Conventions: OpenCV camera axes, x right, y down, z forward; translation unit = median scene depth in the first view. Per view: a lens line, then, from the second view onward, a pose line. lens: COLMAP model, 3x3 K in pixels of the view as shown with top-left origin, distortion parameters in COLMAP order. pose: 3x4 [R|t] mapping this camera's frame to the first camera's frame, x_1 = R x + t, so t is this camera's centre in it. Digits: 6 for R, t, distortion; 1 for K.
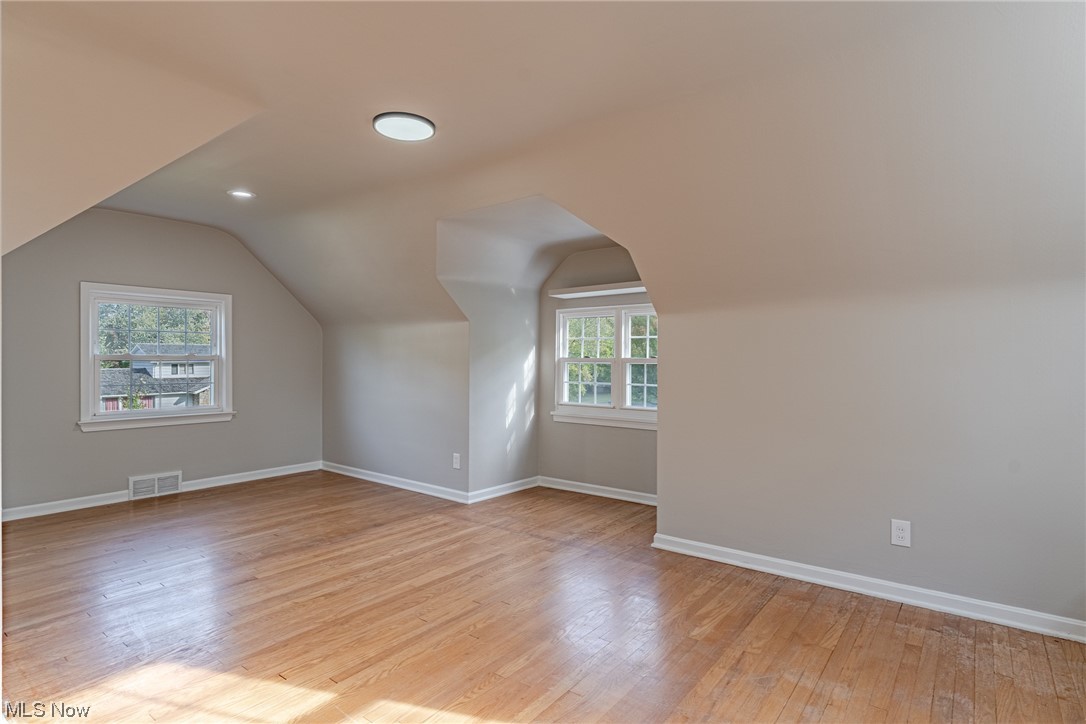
lens RADIAL K [[575.0, 0, 543.0], [0, 575.0, 362.0], [0, 0, 1]] dist [0.001087, 0.000023]
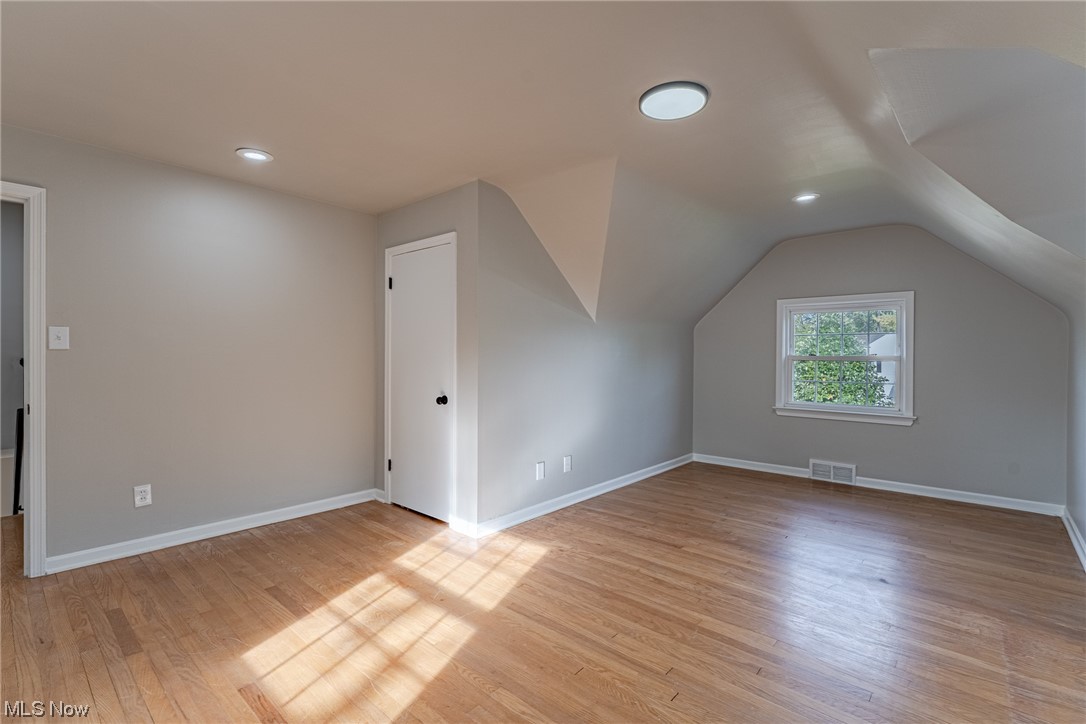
lens RADIAL K [[493.2, 0, 543.0], [0, 493.2, 362.0], [0, 0, 1]] dist [-0.001641, -0.000020]
pose [[-0.072029, 0.008632, -0.997365, 0.504241], [-0.012492, 0.999876, 0.009556, -0.003422], [0.997324, 0.013147, -0.071912, 0.788078]]
